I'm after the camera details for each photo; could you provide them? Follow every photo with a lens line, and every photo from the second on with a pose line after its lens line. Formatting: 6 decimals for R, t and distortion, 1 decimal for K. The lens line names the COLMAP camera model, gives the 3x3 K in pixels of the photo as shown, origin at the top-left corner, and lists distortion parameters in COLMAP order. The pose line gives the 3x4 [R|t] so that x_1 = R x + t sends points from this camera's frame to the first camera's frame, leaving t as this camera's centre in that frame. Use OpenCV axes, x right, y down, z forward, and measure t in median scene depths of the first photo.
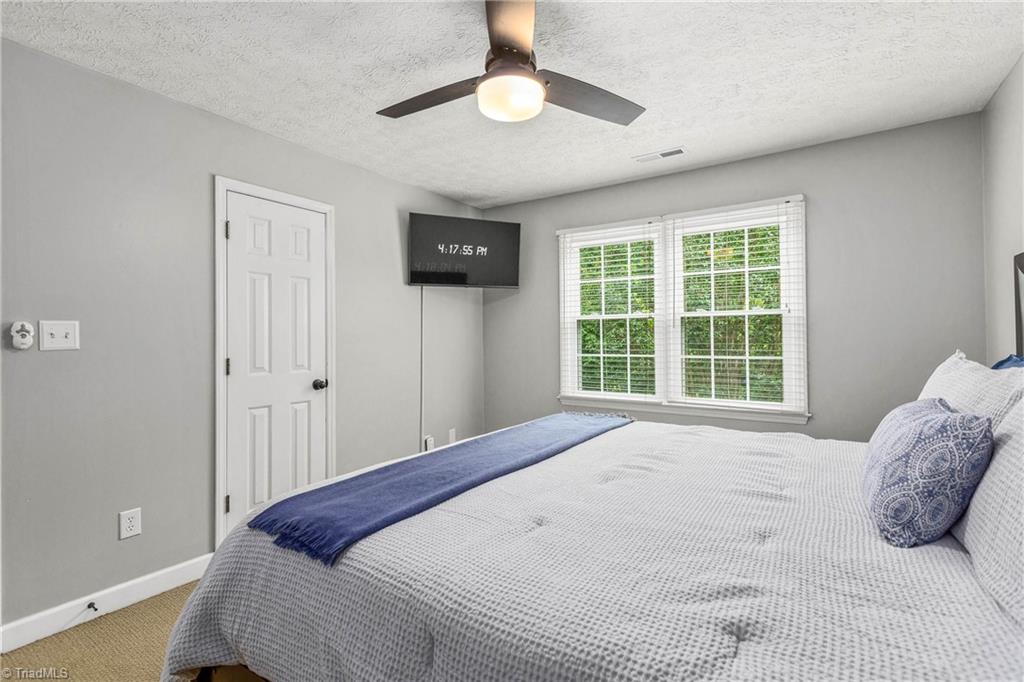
lens RADIAL K [[478.3, 0, 512.0], [0, 478.3, 341.0], [0, 0, 1]] dist [-0.000441, -0.000017]
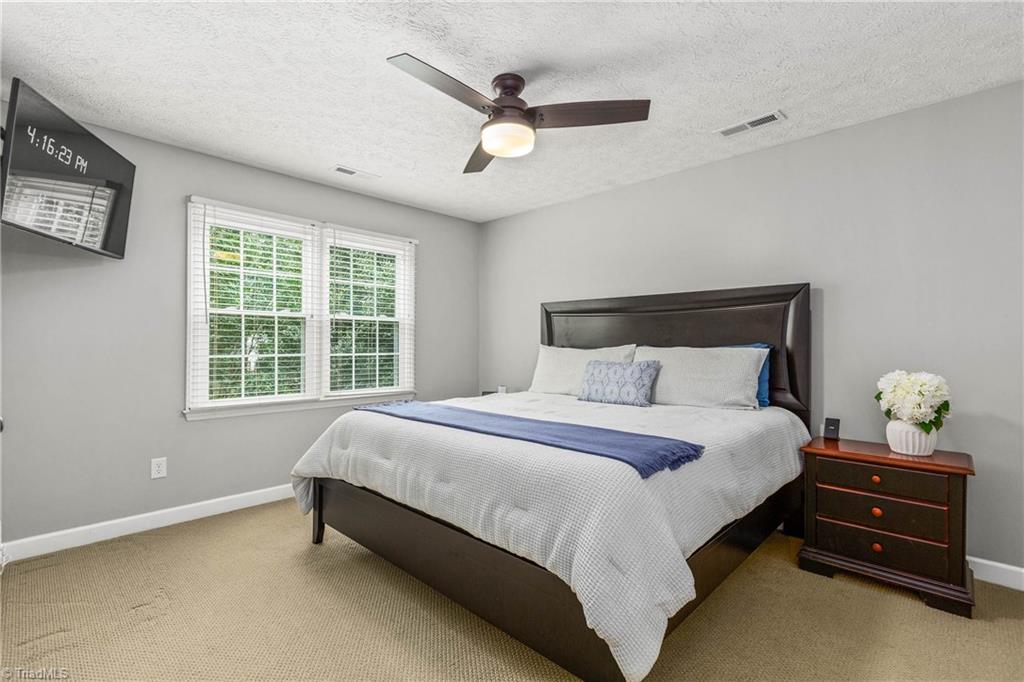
lens RADIAL K [[461.4, 0, 512.0], [0, 461.4, 341.0], [0, 0, 1]] dist [0.000051, -0.000015]
pose [[0.178812, 0.008884, 0.983843, -0.592041], [-0.010776, 0.999917, -0.007070, 0.003851], [-0.983824, -0.009337, 0.178893, 0.387882]]
